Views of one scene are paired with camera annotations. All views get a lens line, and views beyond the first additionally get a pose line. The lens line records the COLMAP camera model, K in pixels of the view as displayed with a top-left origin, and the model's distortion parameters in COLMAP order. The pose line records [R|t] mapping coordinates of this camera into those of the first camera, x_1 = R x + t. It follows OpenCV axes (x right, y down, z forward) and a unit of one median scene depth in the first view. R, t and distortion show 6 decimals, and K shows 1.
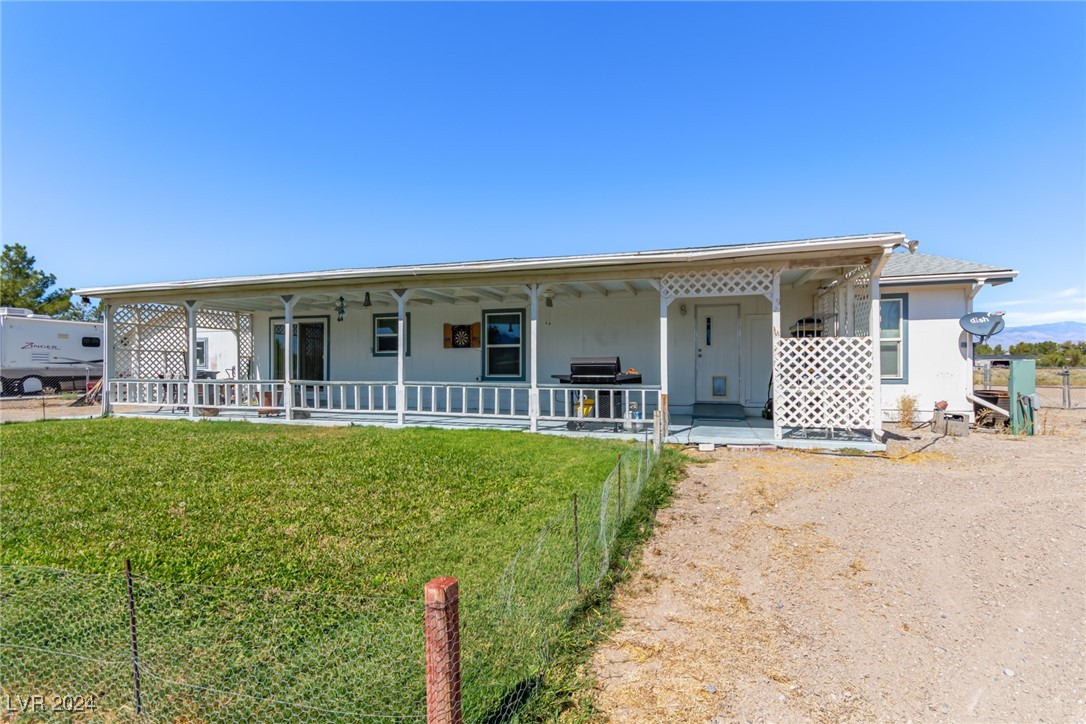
lens RADIAL K [[508.0, 0, 544.4], [0, 508.0, 366.4], [0, 0, 1]] dist [0.000597, 0.001357]
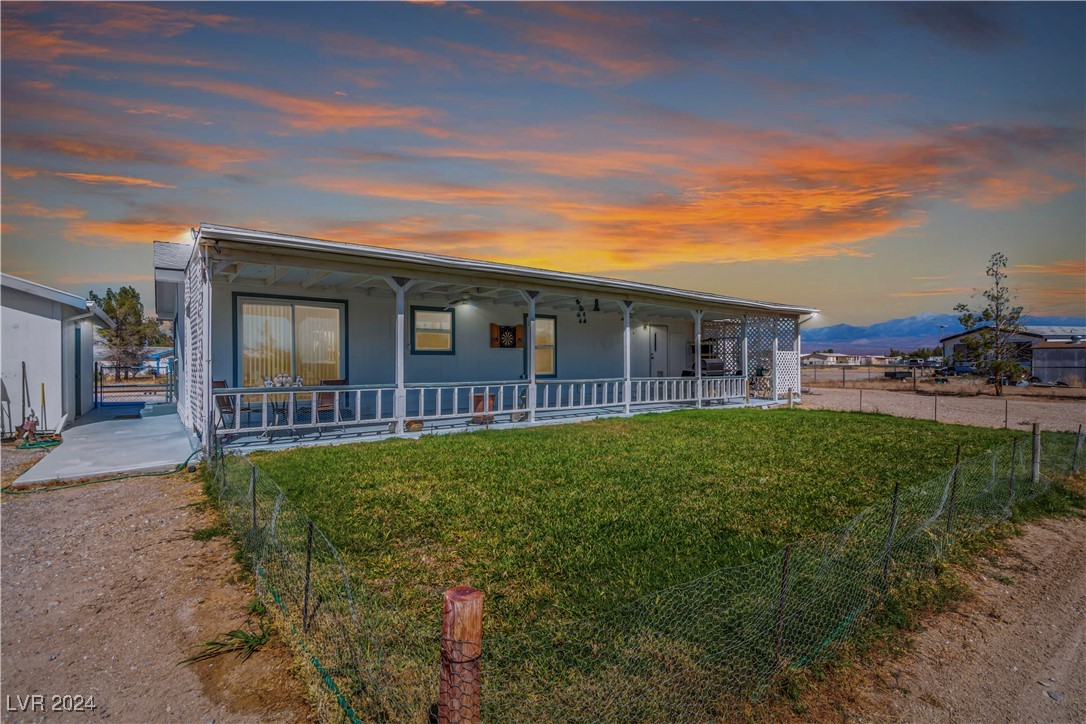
lens RADIAL K [[514.1, 0, 562.8], [0, 514.1, 363.9], [0, 0, 1]] dist [-0.000025, 0.000609]
pose [[0.547861, -0.000236, 0.836569, -1.232830], [0.003666, 0.999991, -0.002119, -0.001054], [-0.836561, 0.004228, 0.547857, 0.408962]]
